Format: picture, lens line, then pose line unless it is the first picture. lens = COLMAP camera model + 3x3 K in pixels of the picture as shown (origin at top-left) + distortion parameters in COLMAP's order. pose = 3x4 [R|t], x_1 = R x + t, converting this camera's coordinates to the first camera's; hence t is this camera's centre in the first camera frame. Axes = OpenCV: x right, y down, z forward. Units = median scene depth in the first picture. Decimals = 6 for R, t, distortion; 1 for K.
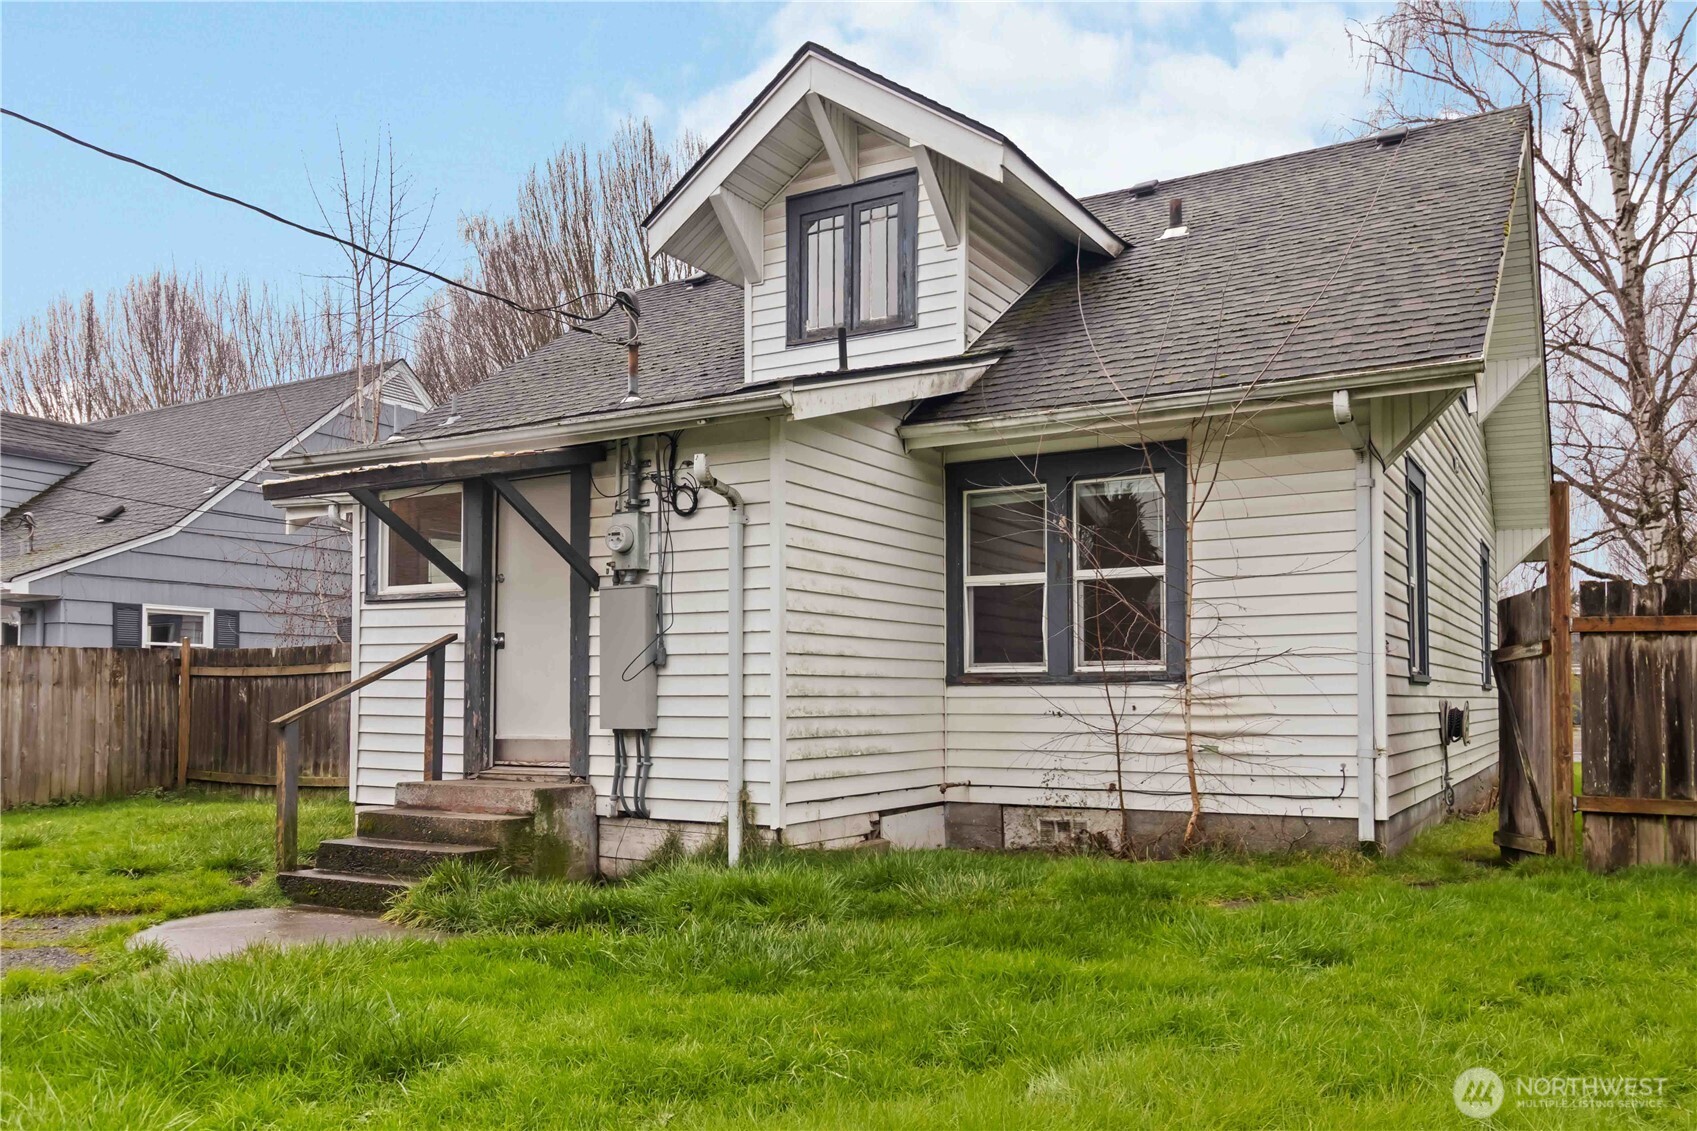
lens RADIAL K [[1272.2, 0, 847.7], [0, 1272.2, 627.0], [0, 0, 1]] dist [0.018531, -0.003258]
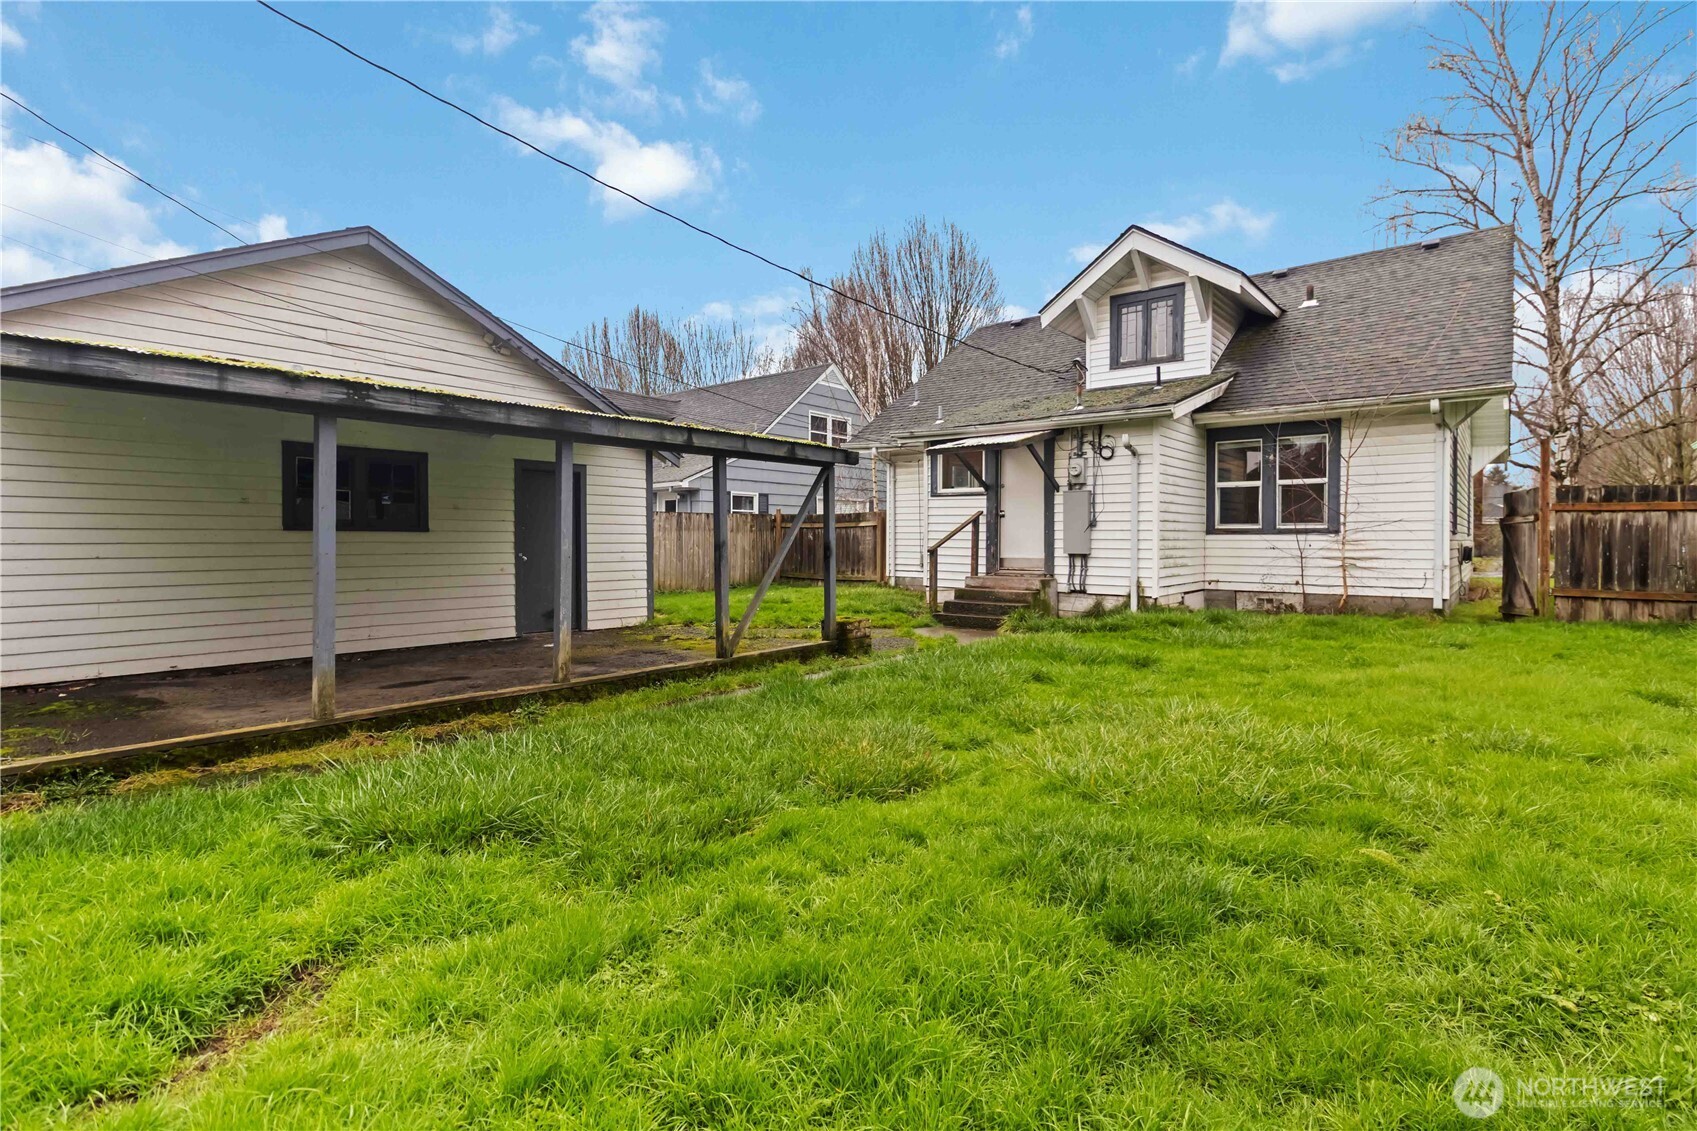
lens RADIAL K [[786.0, 0, 853.8], [0, 786.0, 524.9], [0, 0, 1]] dist [0.017901, 0.000174]
pose [[0.989576, 0.001077, -0.144007, -0.332080], [0.004805, 0.999168, 0.040490, -0.027124], [0.143931, -0.040760, 0.988748, -0.402212]]
